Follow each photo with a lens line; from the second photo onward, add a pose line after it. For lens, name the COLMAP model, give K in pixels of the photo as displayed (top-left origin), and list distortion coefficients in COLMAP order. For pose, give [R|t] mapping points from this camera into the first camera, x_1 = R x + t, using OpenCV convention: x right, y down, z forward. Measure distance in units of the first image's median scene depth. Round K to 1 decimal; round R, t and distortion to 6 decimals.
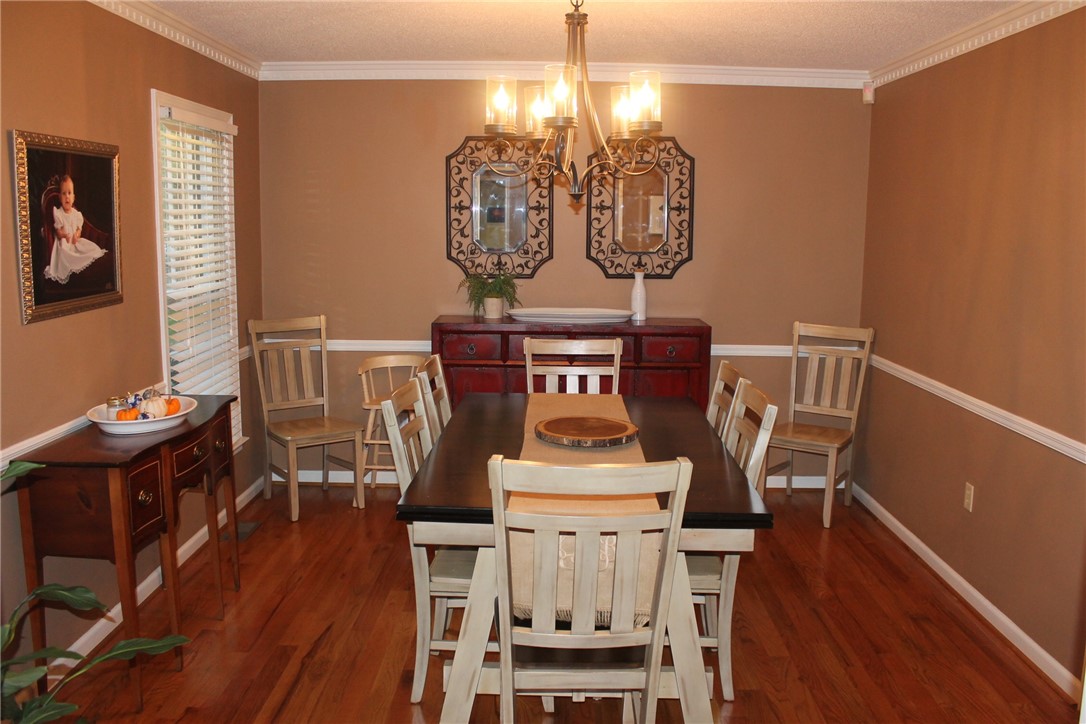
lens RADIAL K [[918.7, 0, 547.1], [0, 918.7, 364.2], [0, 0, 1]] dist [-0.171179, 0.149409]
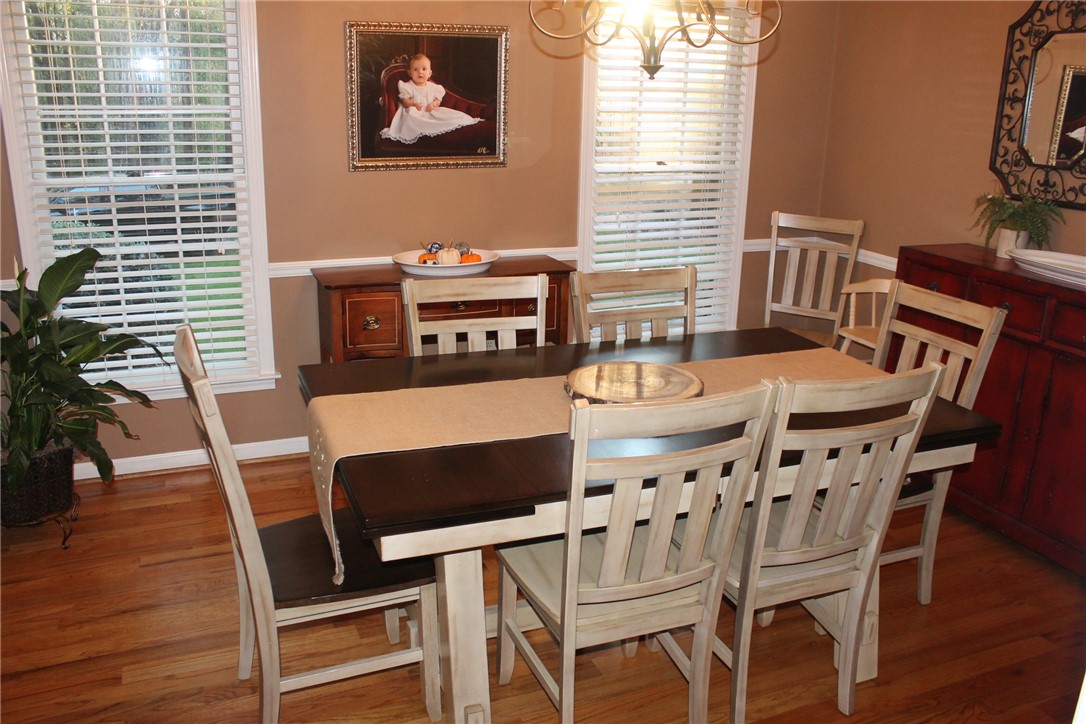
lens RADIAL K [[918.7, 0, 547.1], [0, 918.7, 364.2], [0, 0, 1]] dist [-0.171179, 0.149409]
pose [[0.392989, 0.272678, -0.878184, 0.461703], [-0.165849, 0.960378, 0.223982, -0.070633], [0.904463, 0.057623, 0.422641, 0.418479]]
